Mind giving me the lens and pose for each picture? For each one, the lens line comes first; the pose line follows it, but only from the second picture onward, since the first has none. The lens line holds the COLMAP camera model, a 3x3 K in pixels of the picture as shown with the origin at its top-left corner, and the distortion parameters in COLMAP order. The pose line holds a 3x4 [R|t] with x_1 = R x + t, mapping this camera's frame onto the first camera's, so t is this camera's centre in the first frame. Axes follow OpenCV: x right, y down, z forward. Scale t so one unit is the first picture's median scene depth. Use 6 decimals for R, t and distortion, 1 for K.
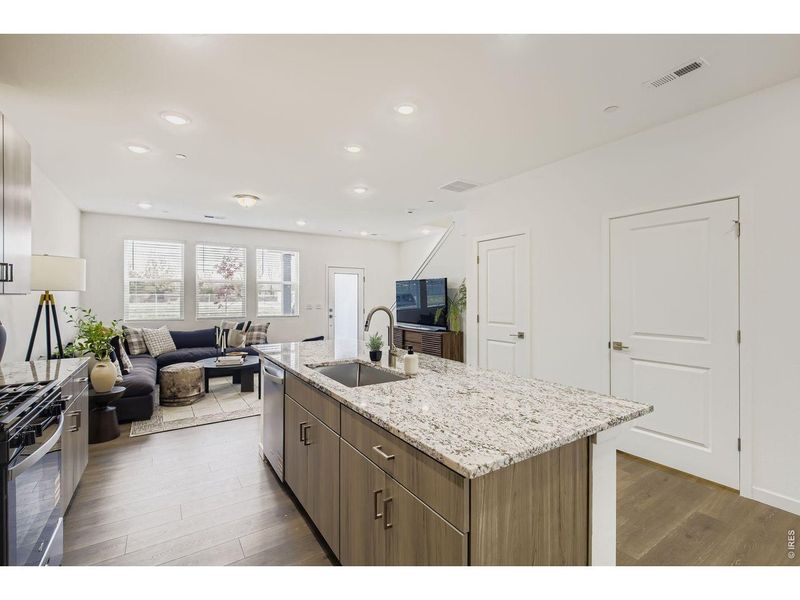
lens RADIAL K [[362.1, 0, 398.8], [0, 362.1, 296.4], [0, 0, 1]] dist [-0.001529, -0.000471]
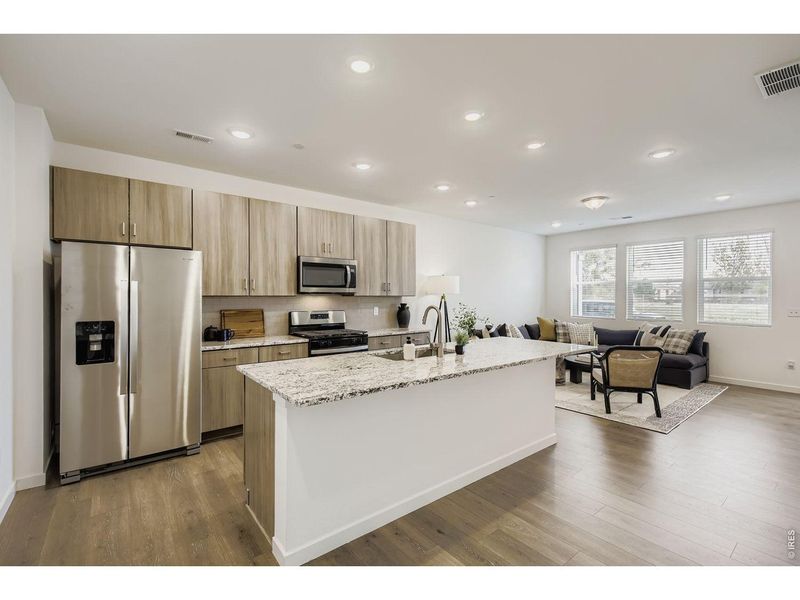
lens RADIAL K [[362.1, 0, 398.8], [0, 362.1, 296.4], [0, 0, 1]] dist [-0.001529, -0.000471]
pose [[0.087175, 0.002666, -0.996189, 0.470147], [-0.004401, 0.999988, 0.002291, -0.001272], [0.996183, 0.004185, 0.087186, 0.321080]]
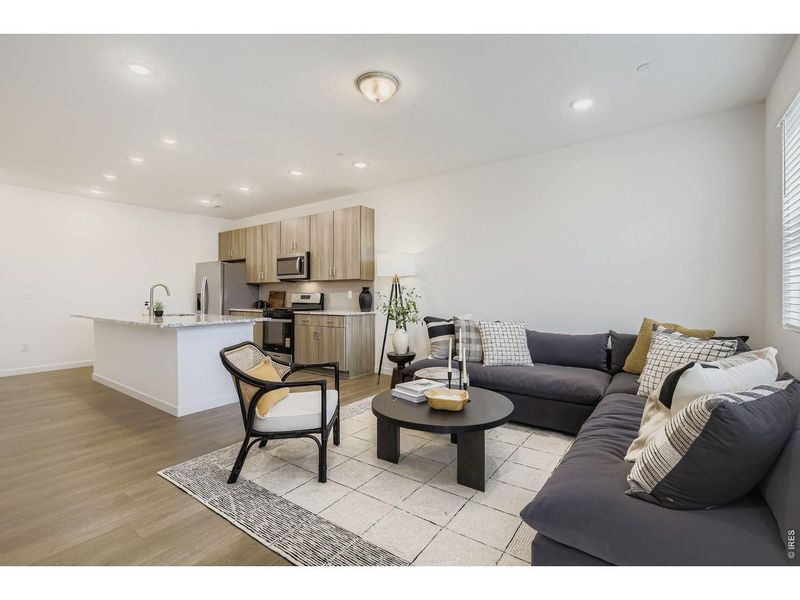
lens RADIAL K [[362.1, 0, 398.8], [0, 362.1, 296.4], [0, 0, 1]] dist [-0.001529, -0.000471]
pose [[-0.936207, 0.011914, -0.351248, -0.221084], [0.006617, 0.999846, 0.016278, 0.027957], [0.351388, 0.012916, -0.936141, 1.310001]]
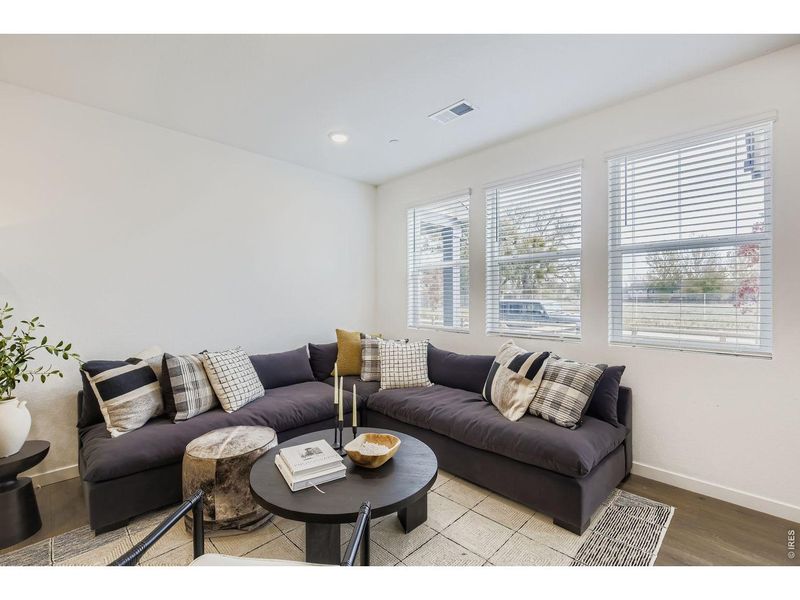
lens RADIAL K [[362.1, 0, 398.8], [0, 362.1, 296.4], [0, 0, 1]] dist [-0.001529, -0.000471]
pose [[0.199307, -0.002608, -0.979934, -0.087491], [0.000441, 0.999997, -0.002572, 0.013692], [0.979937, 0.000081, 0.199307, 0.910541]]
